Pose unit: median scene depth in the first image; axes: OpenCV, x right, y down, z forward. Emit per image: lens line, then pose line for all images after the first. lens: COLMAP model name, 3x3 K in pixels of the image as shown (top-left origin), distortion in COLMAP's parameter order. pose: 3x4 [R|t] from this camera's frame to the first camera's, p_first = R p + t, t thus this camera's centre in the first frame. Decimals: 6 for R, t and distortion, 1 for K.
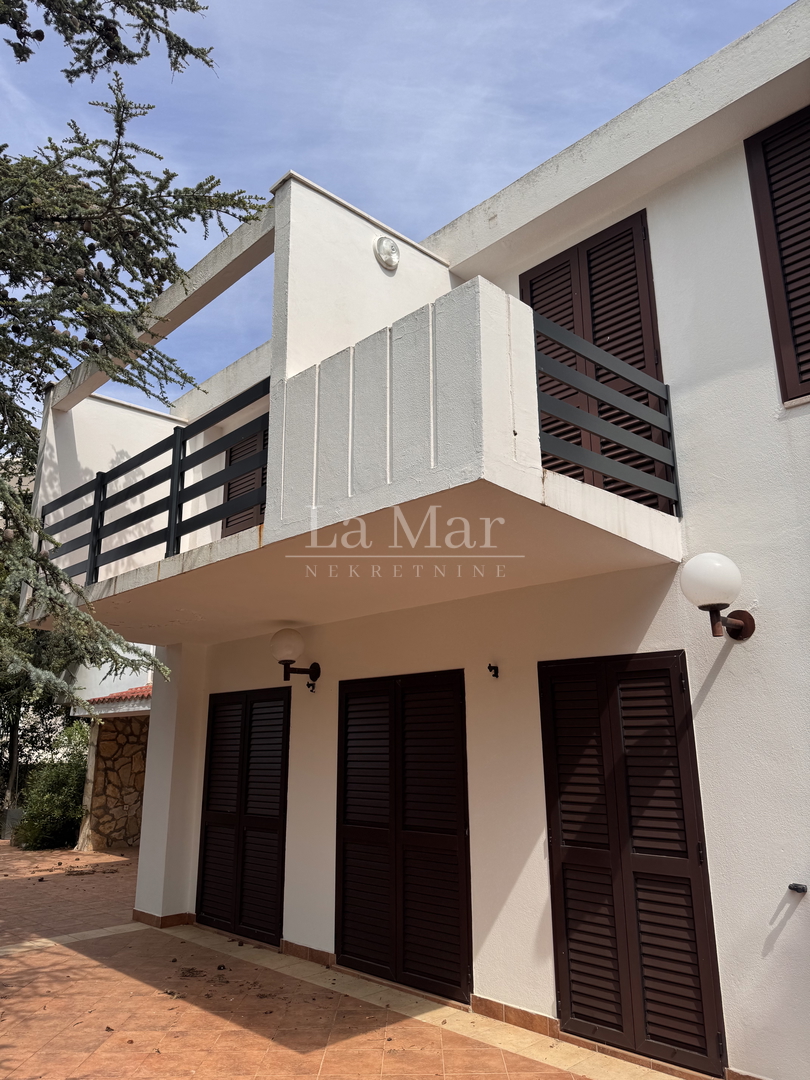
lens RADIAL K [[778.5, 0, 405.0], [0, 778.5, 540.0], [0, 0, 1]] dist [0.054156, -0.042938]
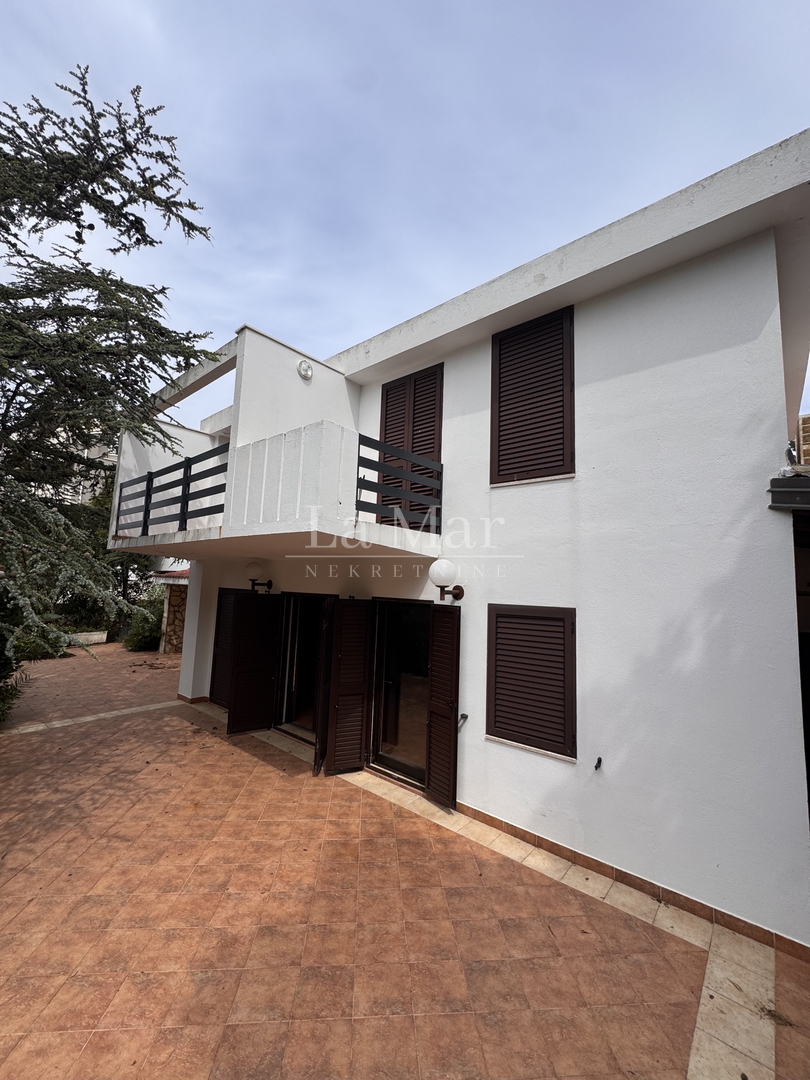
lens RADIAL K [[436.2, 0, 406.1], [0, 436.2, 545.8], [0, 0, 1]] dist [0.000925, -0.000035]
pose [[0.994075, 0.054236, 0.094198, 0.137517], [-0.068569, 0.985327, 0.156297, -0.141516], [-0.084339, -0.161830, 0.983208, -0.073130]]
